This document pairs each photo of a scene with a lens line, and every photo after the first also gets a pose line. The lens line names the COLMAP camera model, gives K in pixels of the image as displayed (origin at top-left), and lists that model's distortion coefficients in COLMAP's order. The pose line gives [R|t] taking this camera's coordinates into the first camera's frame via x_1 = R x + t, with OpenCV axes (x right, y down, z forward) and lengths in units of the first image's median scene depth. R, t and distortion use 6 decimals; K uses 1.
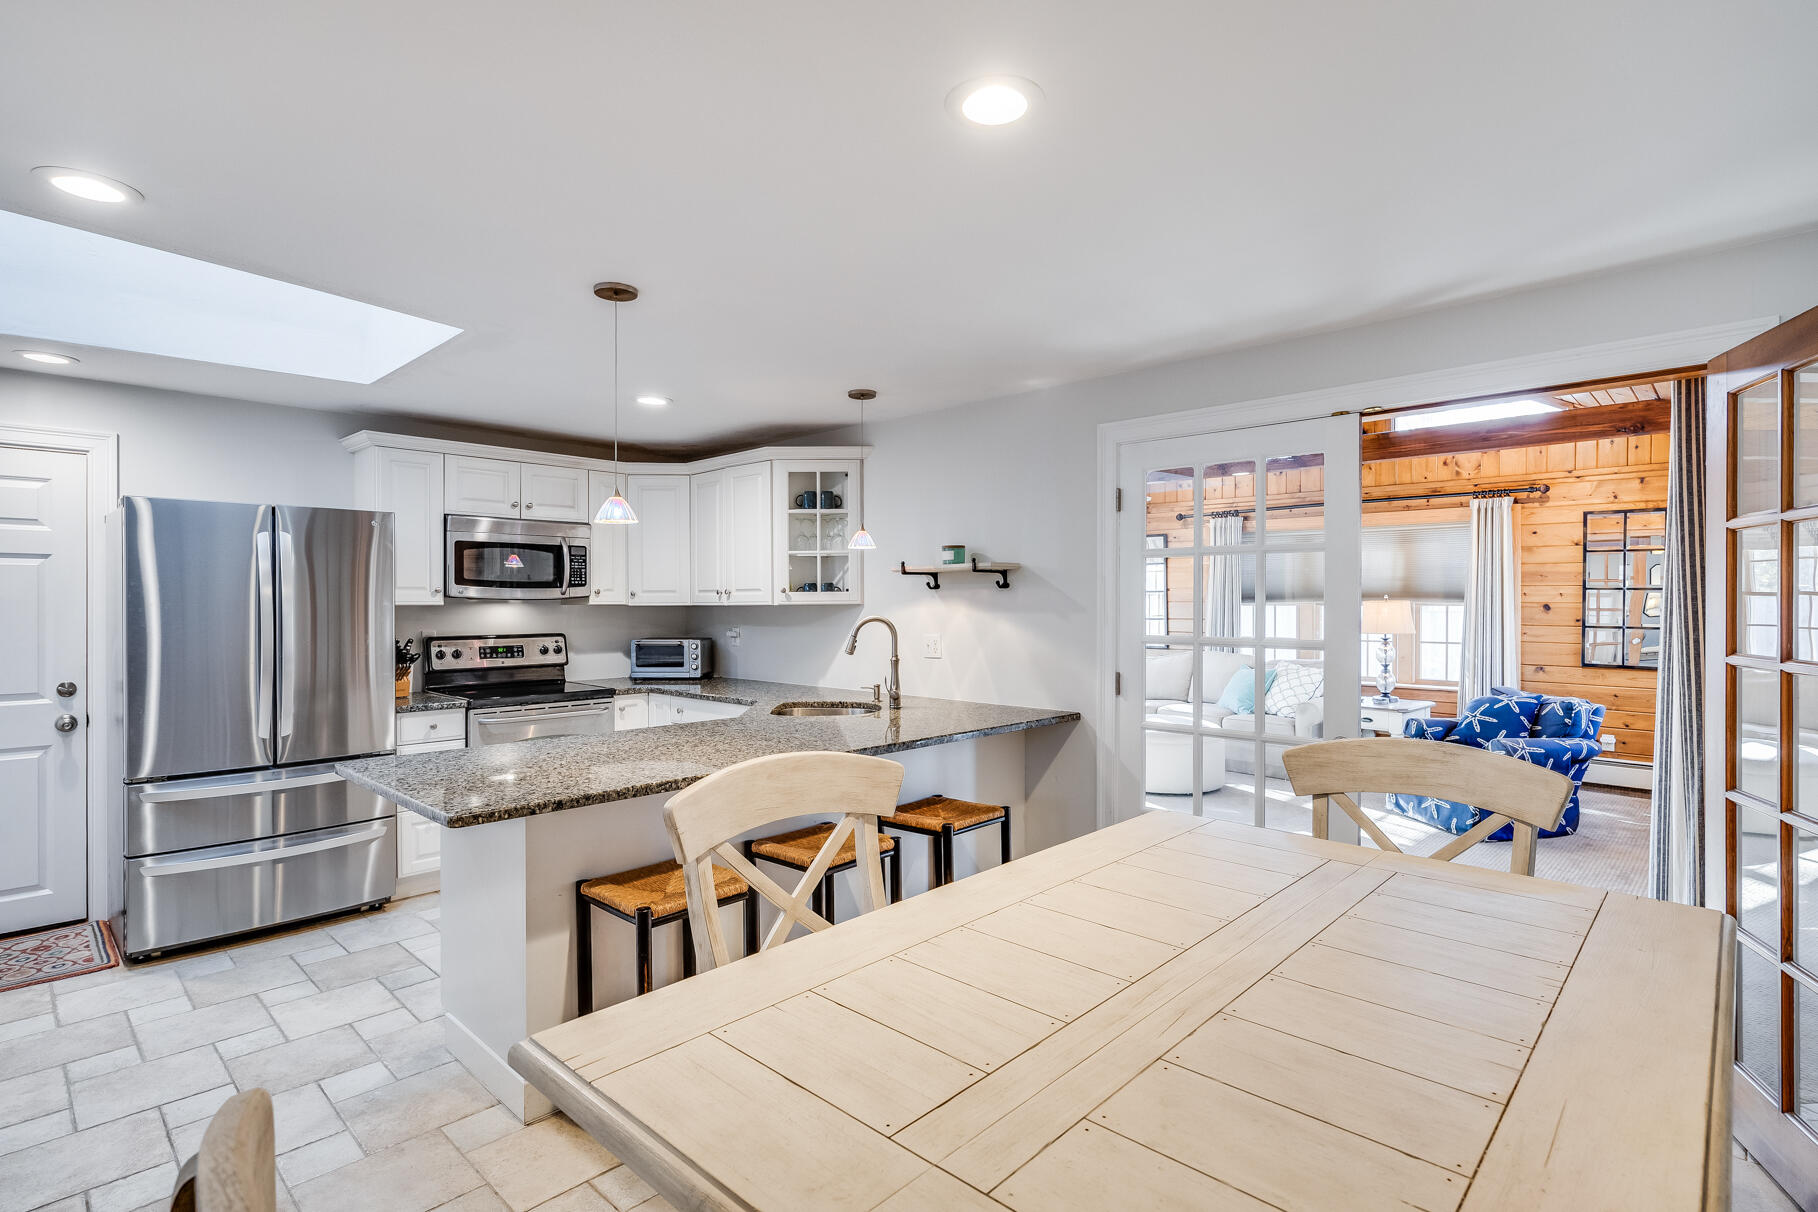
lens RADIAL K [[888.0, 0, 913.0], [0, 888.0, 604.7], [0, 0, 1]] dist [0.003850, 0.000859]
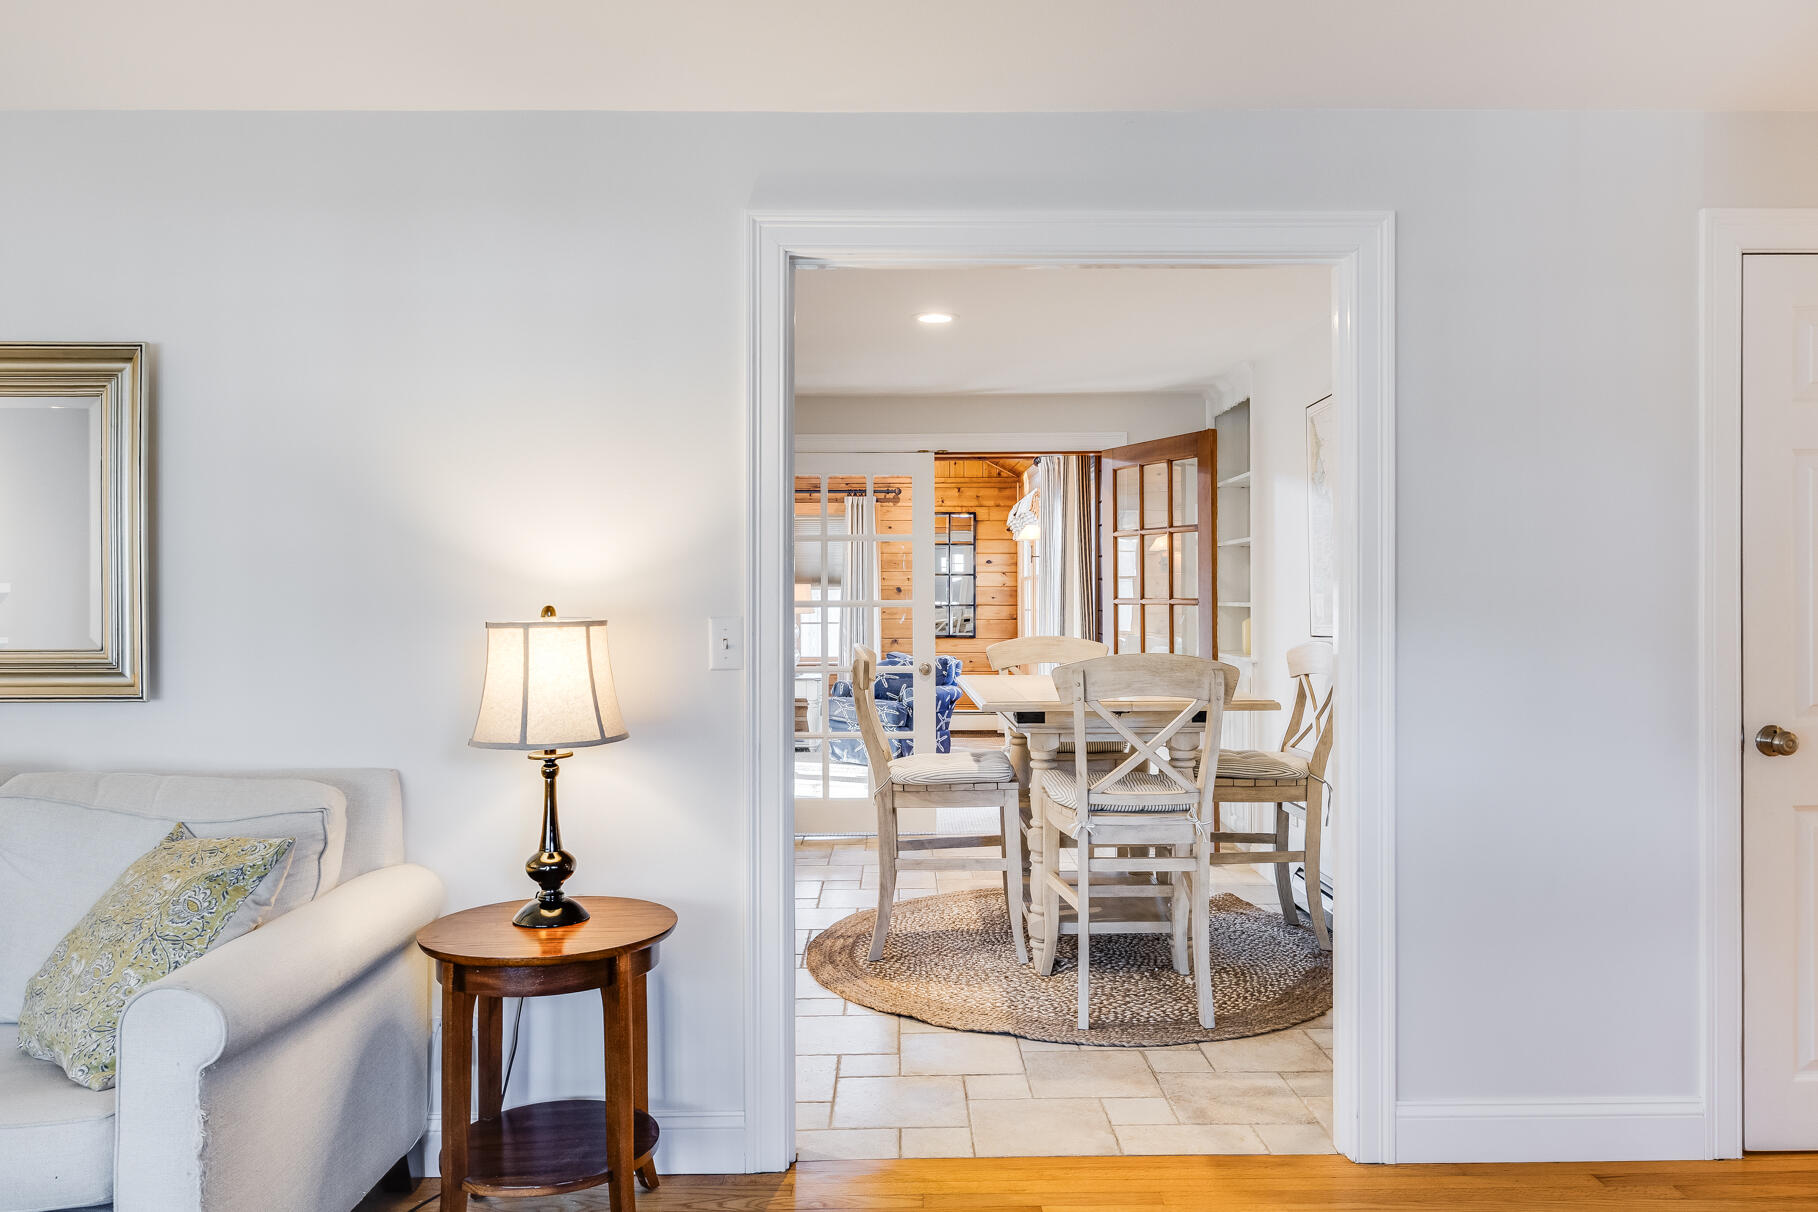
lens RADIAL K [[1298.2, 0, 911.1], [0, 1298.2, 605.4], [0, 0, 1]] dist [0.000897, 0.000020]
pose [[0.715263, -0.008445, 0.698804, -0.499698], [0.009928, 0.999949, 0.001922, 0.020621], [-0.698784, 0.005563, 0.715311, -0.265235]]
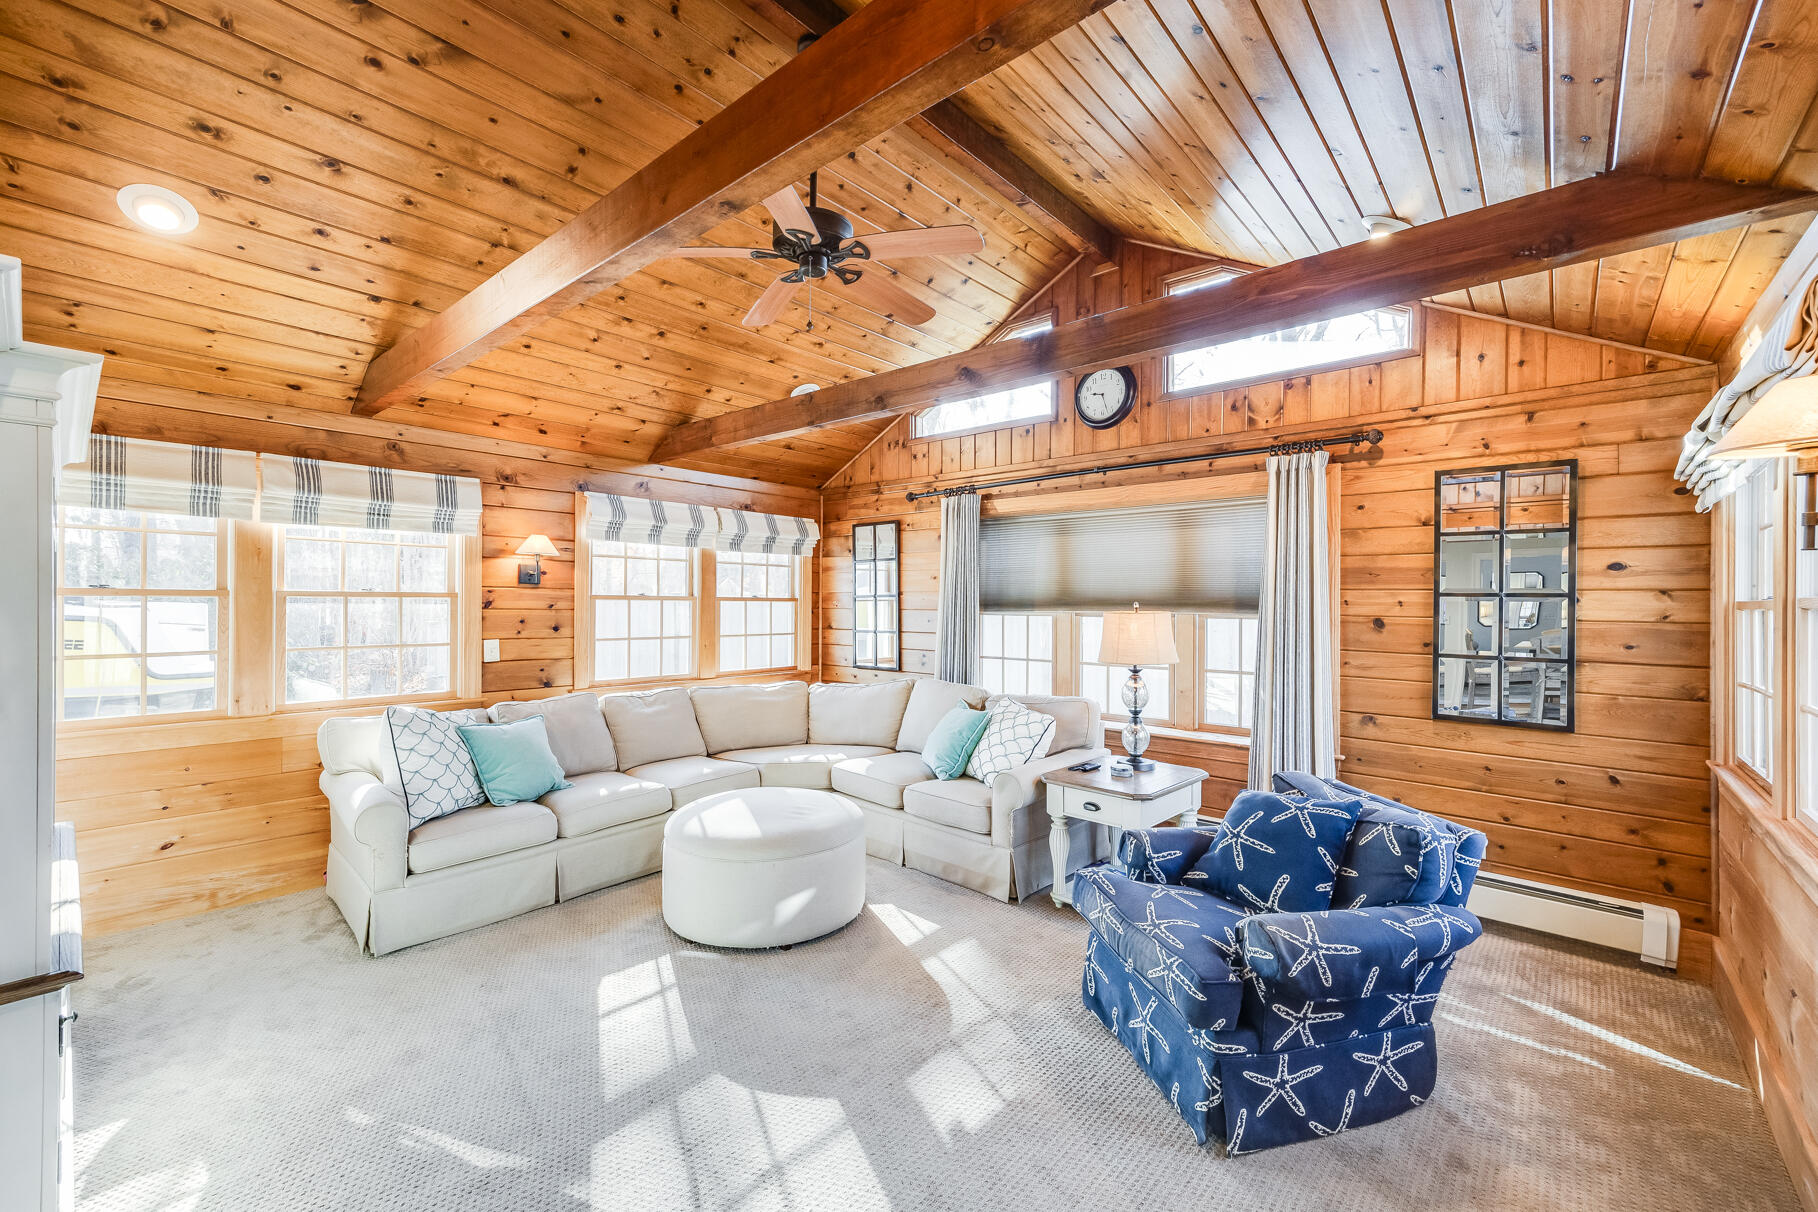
lens RADIAL K [[744.9, 0, 909.6], [0, 744.9, 601.6], [0, 0, 1]] dist [0.009491, 0.000089]
pose [[0.999110, 0.005723, 0.041792, 0.350925], [-0.005372, 0.999949, -0.008523, -0.006016], [-0.041838, 0.008291, 0.999090, 0.475022]]
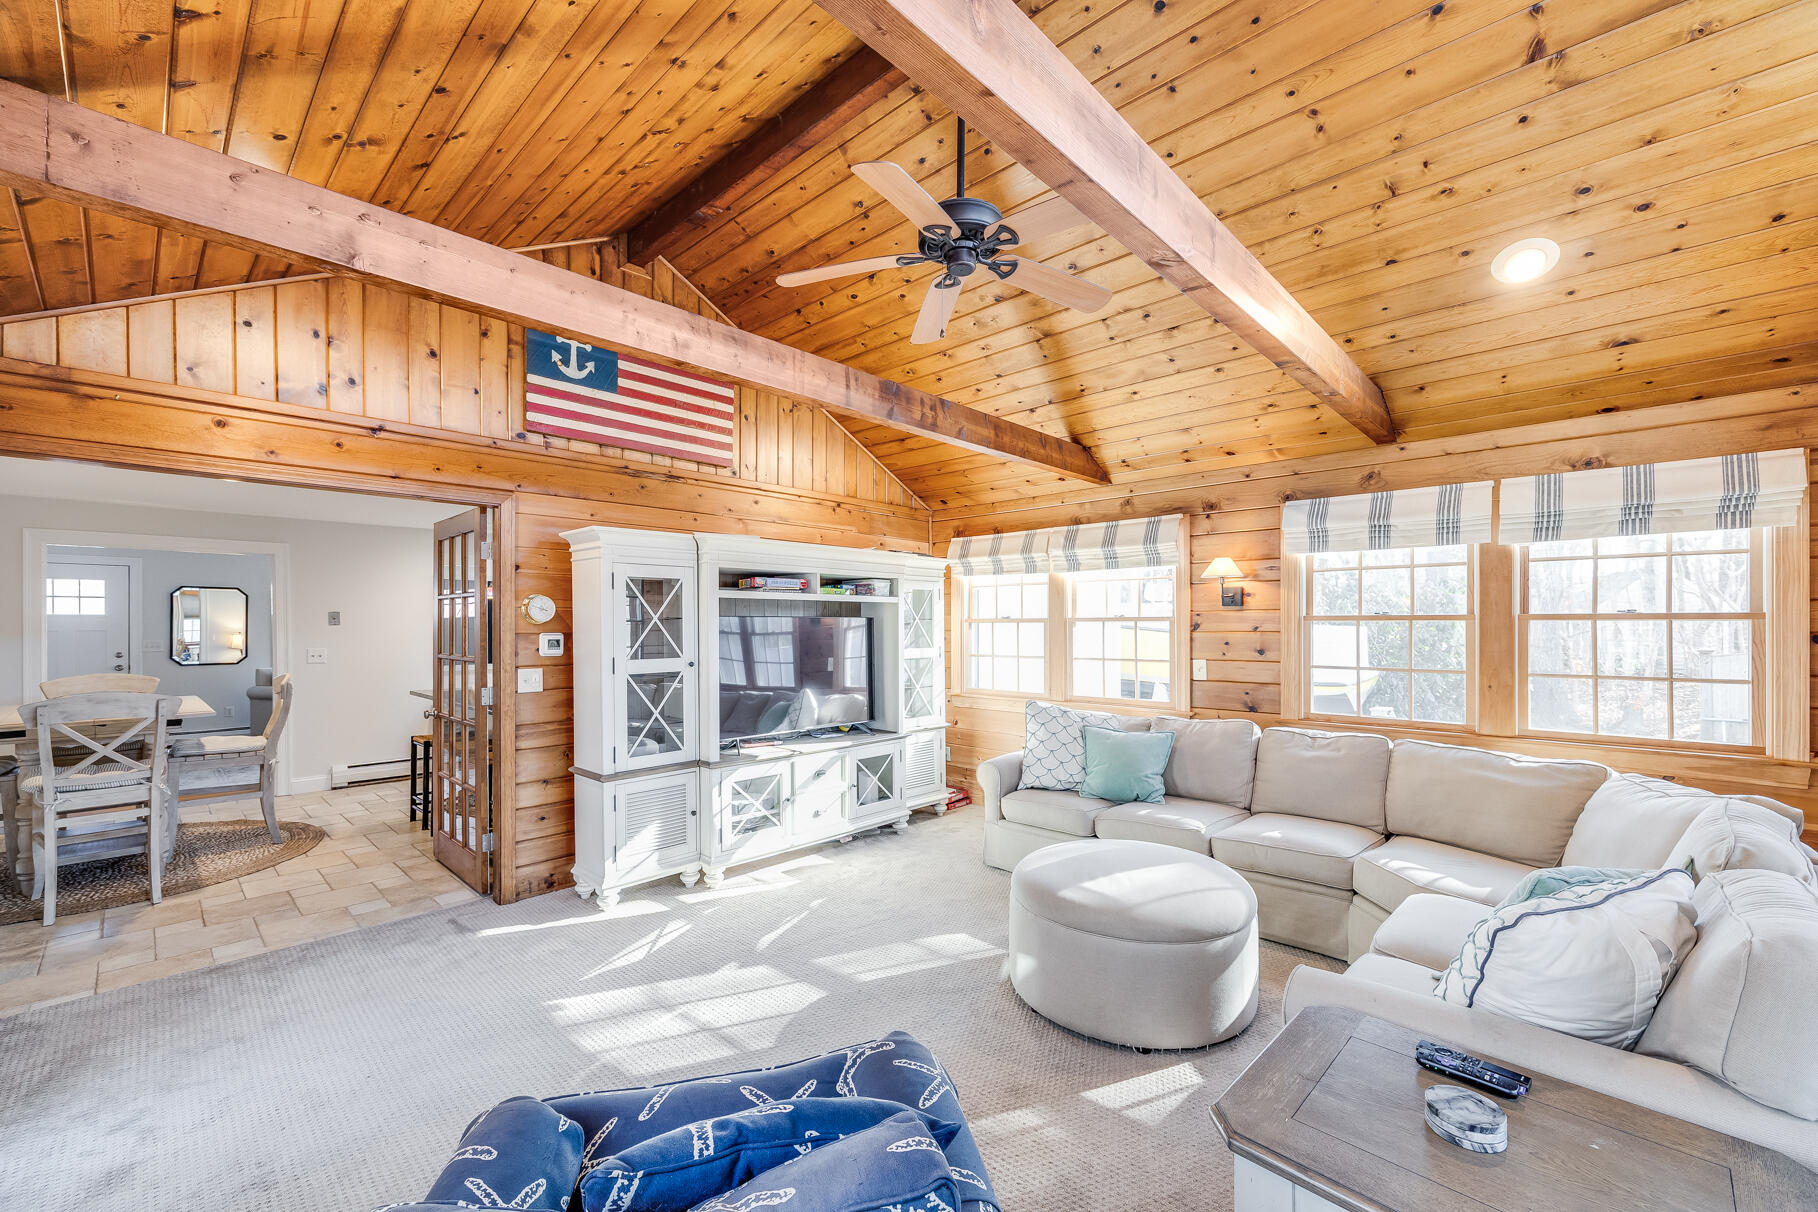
lens RADIAL K [[744.9, 0, 909.6], [0, 744.9, 619.5], [0, 0, 1]] dist [0.009491, 0.000089]
pose [[0.000620, -0.008354, -0.999965, 0.568799], [-0.002334, 0.999962, -0.008355, -0.007010], [0.999997, 0.002339, 0.000600, 0.711375]]
